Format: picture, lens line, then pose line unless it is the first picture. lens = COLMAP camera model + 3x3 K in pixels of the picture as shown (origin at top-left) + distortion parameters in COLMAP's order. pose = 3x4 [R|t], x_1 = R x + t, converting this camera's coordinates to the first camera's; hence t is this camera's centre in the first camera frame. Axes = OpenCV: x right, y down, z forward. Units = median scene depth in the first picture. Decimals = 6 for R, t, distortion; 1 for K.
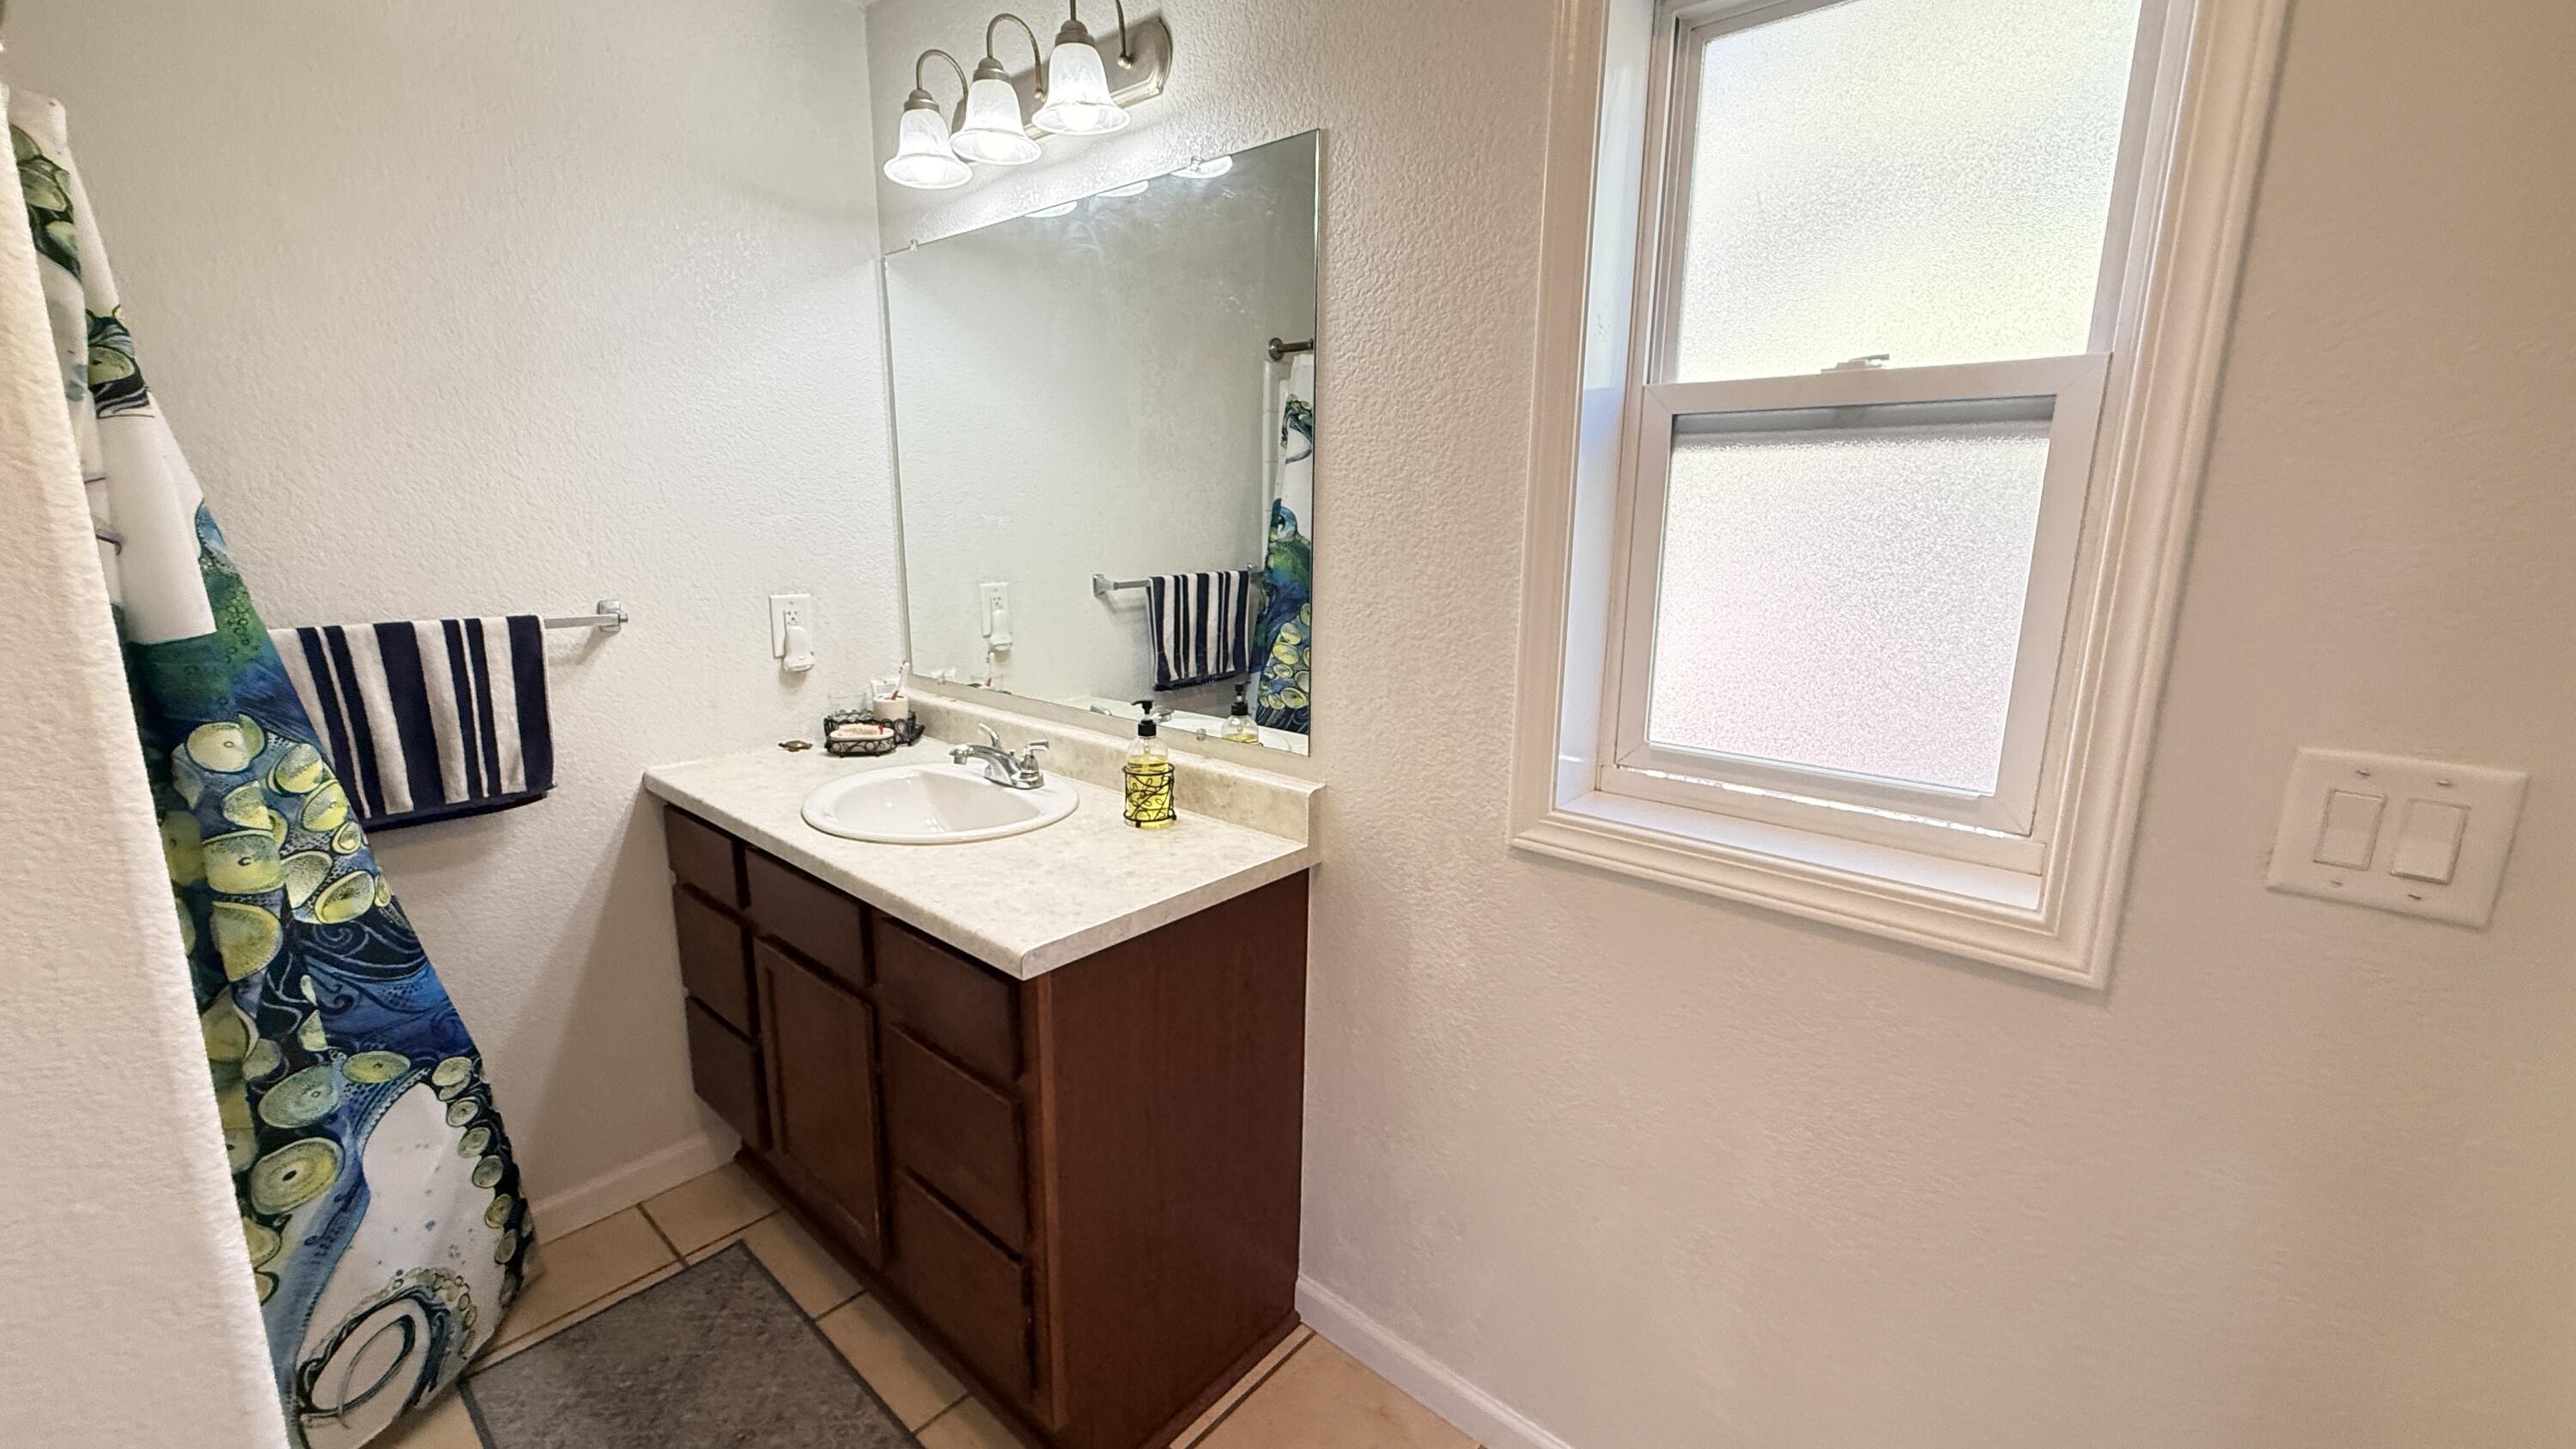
lens RADIAL K [[1026.7, 0, 1274.2], [0, 1026.7, 716.3], [0, 0, 1]] dist [-0.002249, 0.000082]
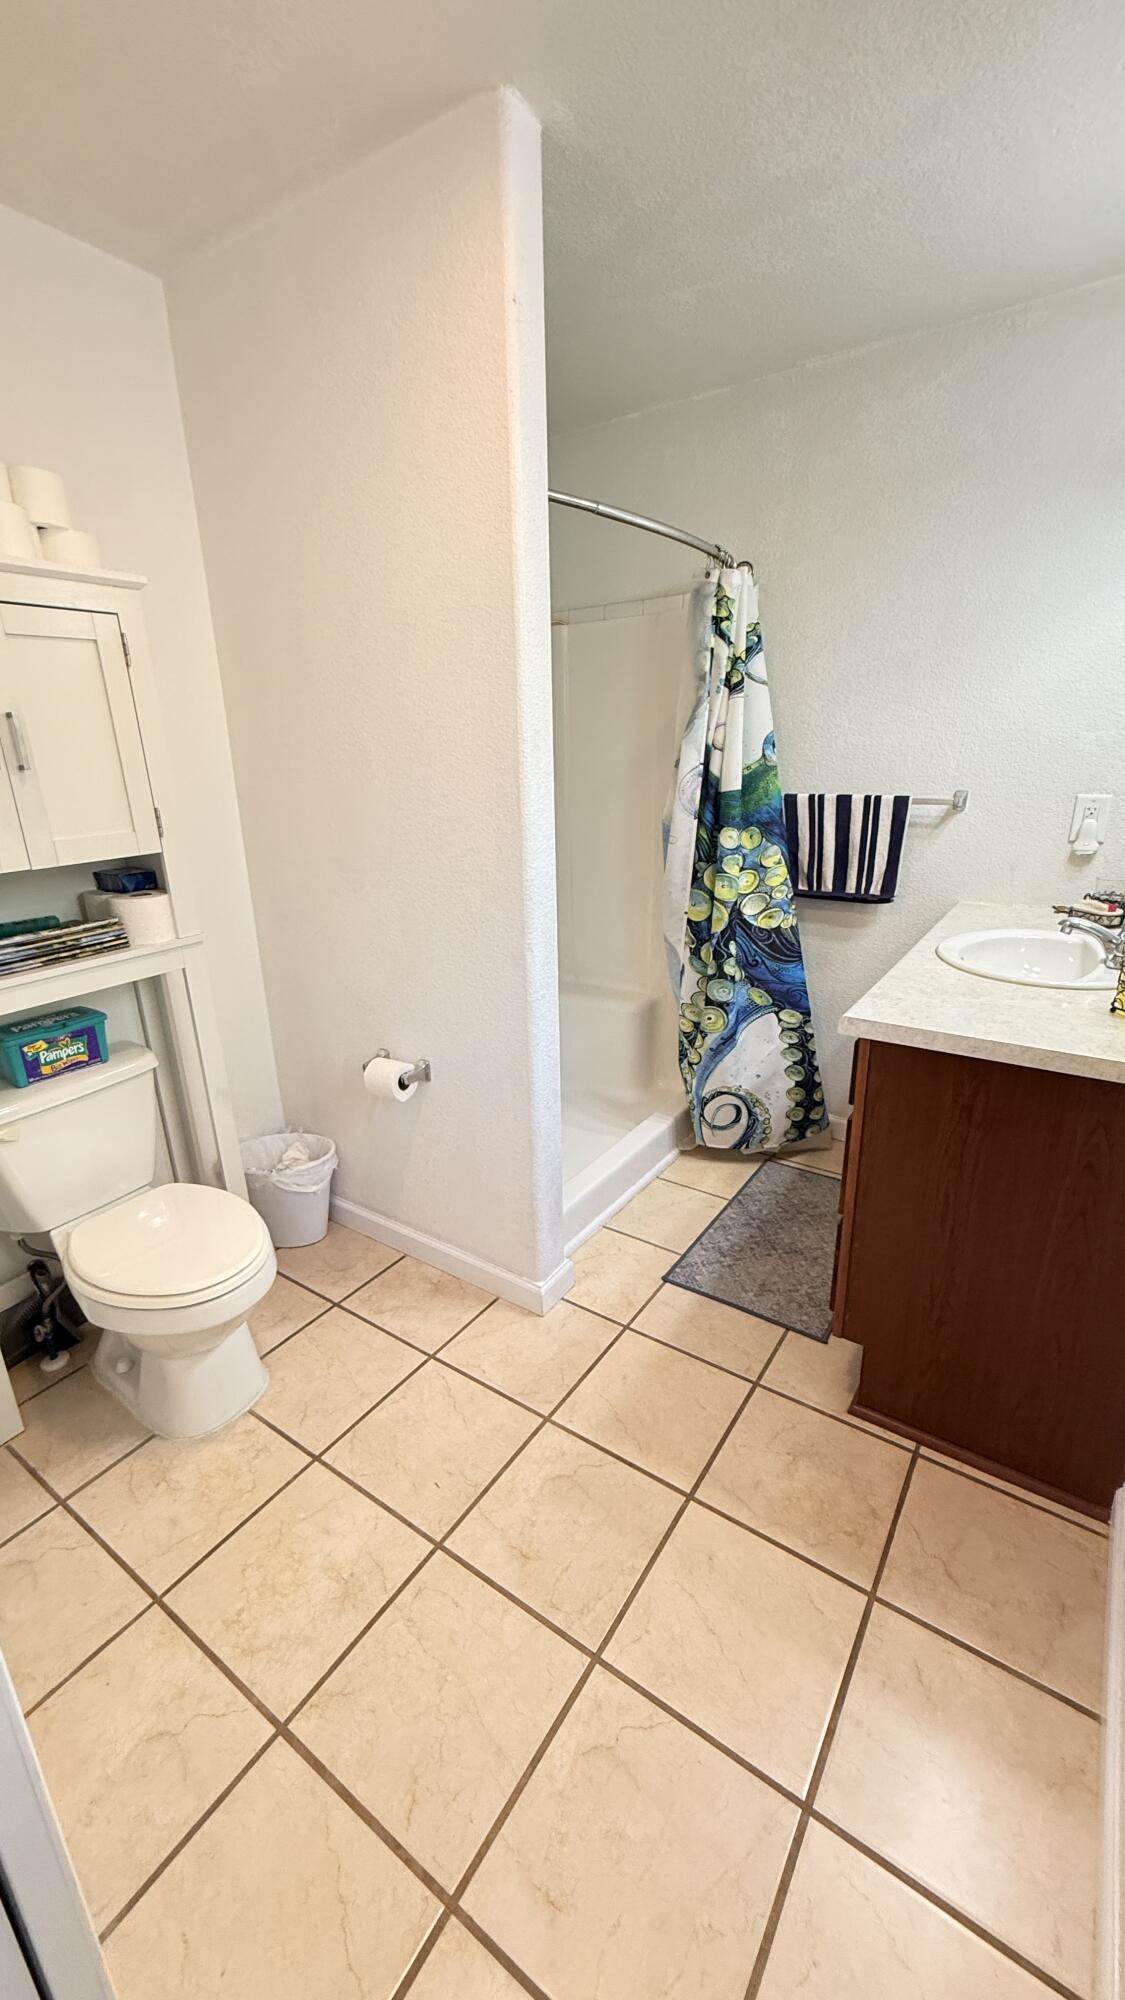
lens RADIAL K [[797.0, 0, 560.9], [0, 797.0, 996.2], [0, 0, 1]] dist [-0.002249, 0.000082]
pose [[0.107726, 0.285085, -0.952429, 0.690939], [-0.173609, 0.948679, 0.264326, -0.036352], [0.978905, 0.136875, 0.151691, 0.314988]]
